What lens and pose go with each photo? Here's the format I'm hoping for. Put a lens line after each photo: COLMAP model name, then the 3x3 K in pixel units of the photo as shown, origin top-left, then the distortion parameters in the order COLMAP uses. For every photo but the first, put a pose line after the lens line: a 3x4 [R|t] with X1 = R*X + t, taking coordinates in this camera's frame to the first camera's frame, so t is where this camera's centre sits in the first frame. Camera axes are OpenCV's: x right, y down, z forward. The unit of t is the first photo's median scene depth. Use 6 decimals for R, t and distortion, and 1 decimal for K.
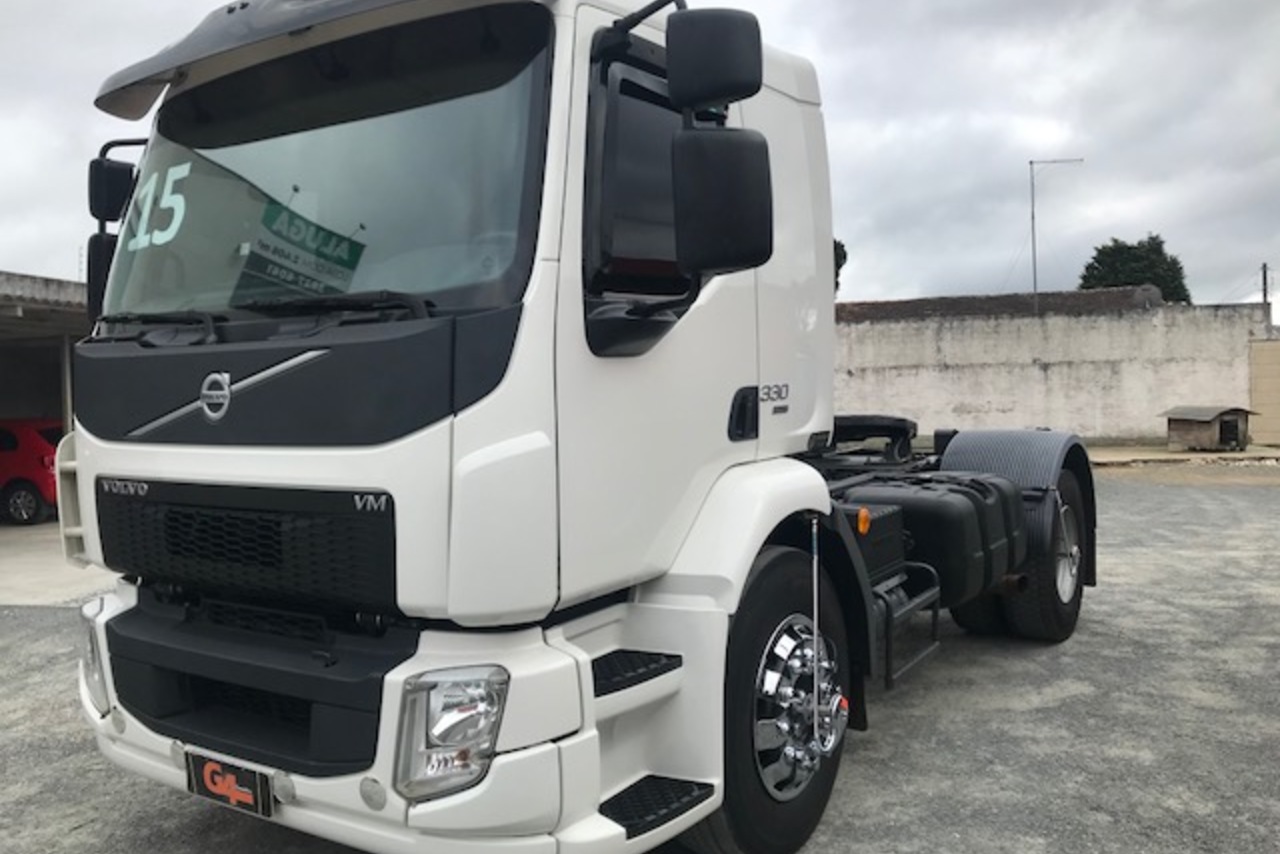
lens RADIAL K [[1017.9, 0, 640.0], [0, 1017.9, 425.7], [0, 0, 1]] dist [0.054271, -0.002651]
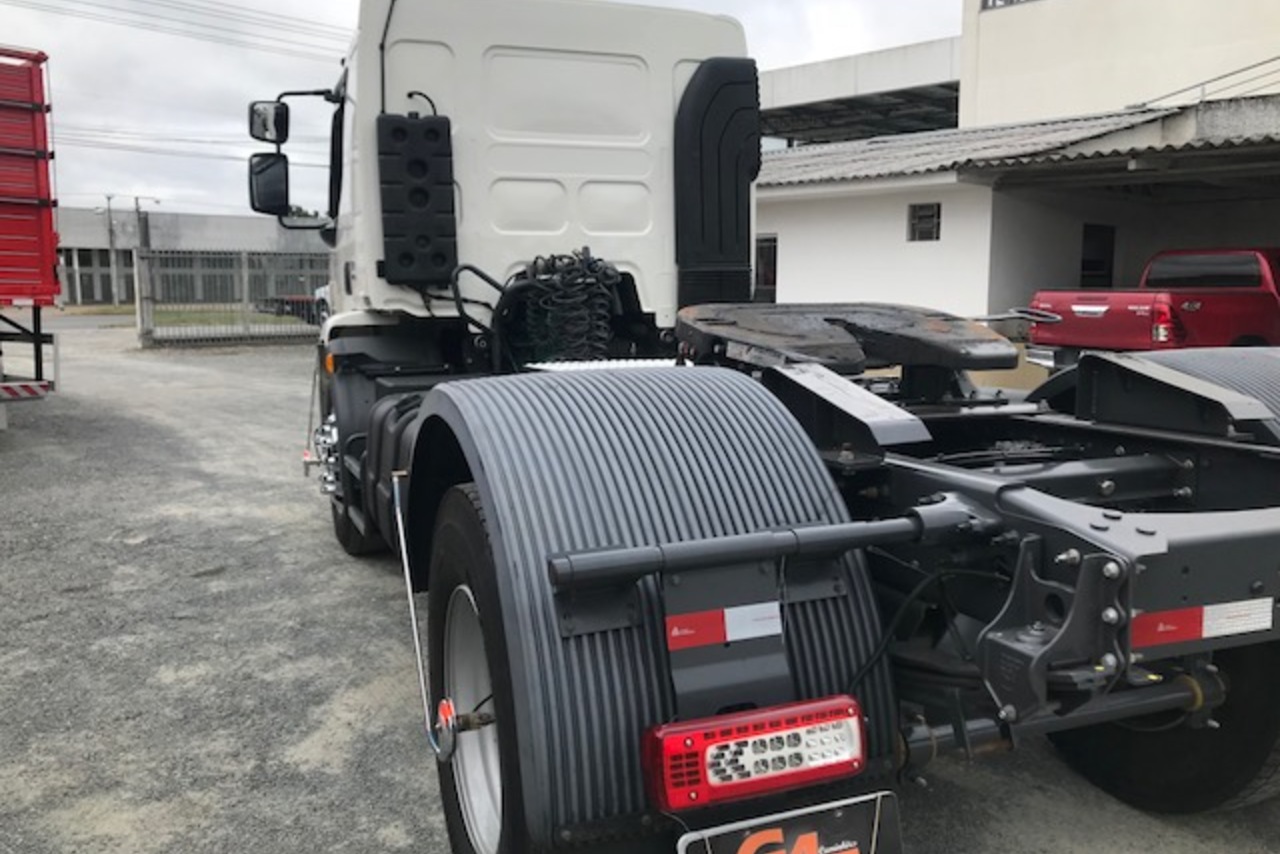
lens RADIAL K [[1017.9, 0, 638.6], [0, 1017.9, 429.4], [0, 0, 1]] dist [0.054271, -0.002651]
pose [[-0.548071, 0.152540, -0.822405, 0.953887], [0.001460, 0.983403, 0.181430, -0.056674], [0.836430, 0.098236, -0.539197, 1.777890]]
